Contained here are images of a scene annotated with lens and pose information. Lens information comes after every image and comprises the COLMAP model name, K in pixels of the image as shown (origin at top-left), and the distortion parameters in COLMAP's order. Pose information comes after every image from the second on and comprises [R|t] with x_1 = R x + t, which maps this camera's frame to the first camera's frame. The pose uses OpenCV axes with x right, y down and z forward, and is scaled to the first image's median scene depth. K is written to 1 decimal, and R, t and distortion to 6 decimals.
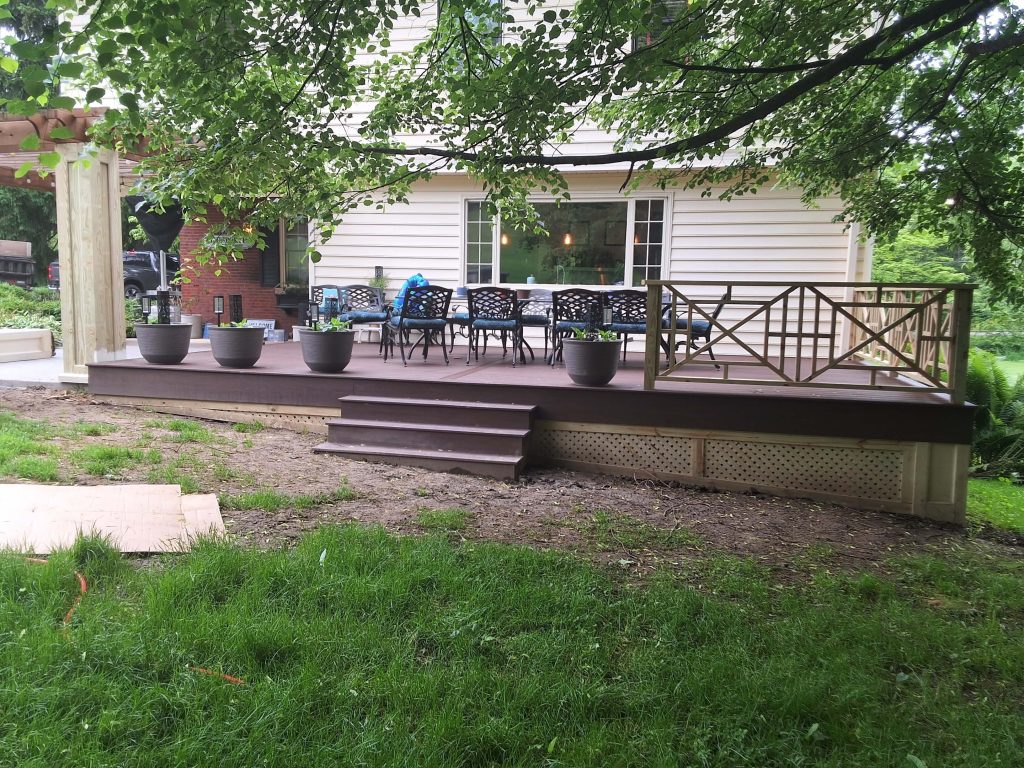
lens RADIAL K [[821.0, 0, 512.0], [0, 821.0, 384.0], [0, 0, 1]] dist [0.113019, -0.248950]
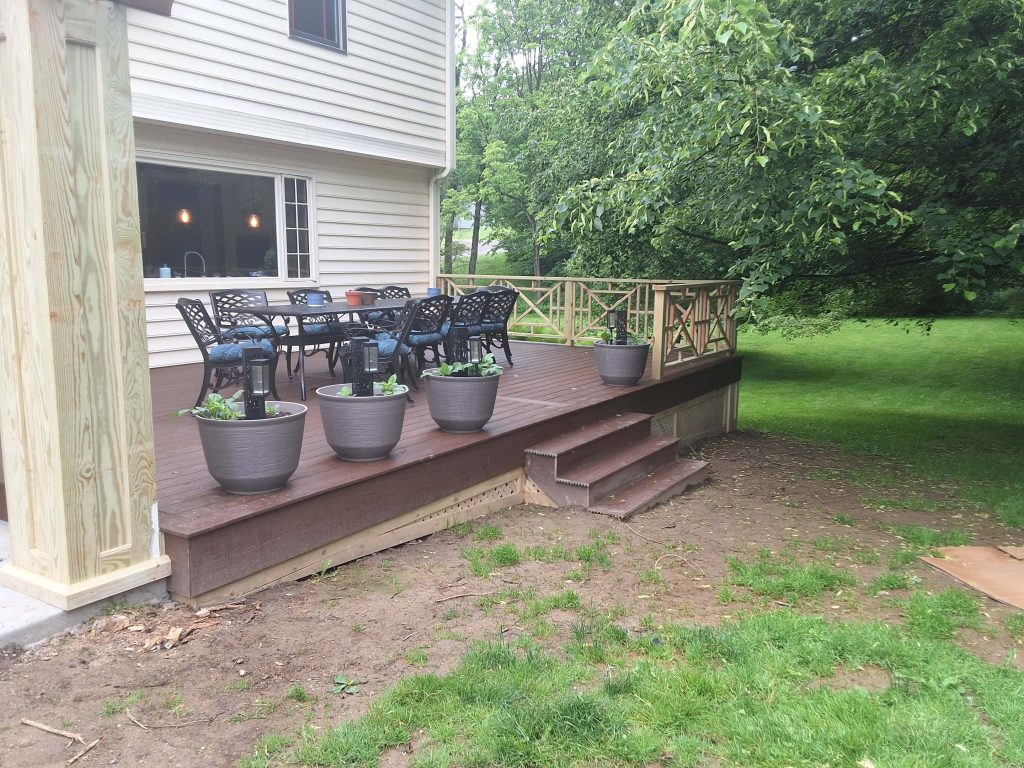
lens RADIAL K [[821.0, 0, 512.0], [0, 821.0, 384.0], [0, 0, 1]] dist [0.113019, -0.248950]
pose [[0.324193, -0.157557, 0.932778, -0.829868], [0.091332, 0.986639, 0.134912, -0.139945], [-0.941572, 0.041455, 0.334251, 0.664293]]
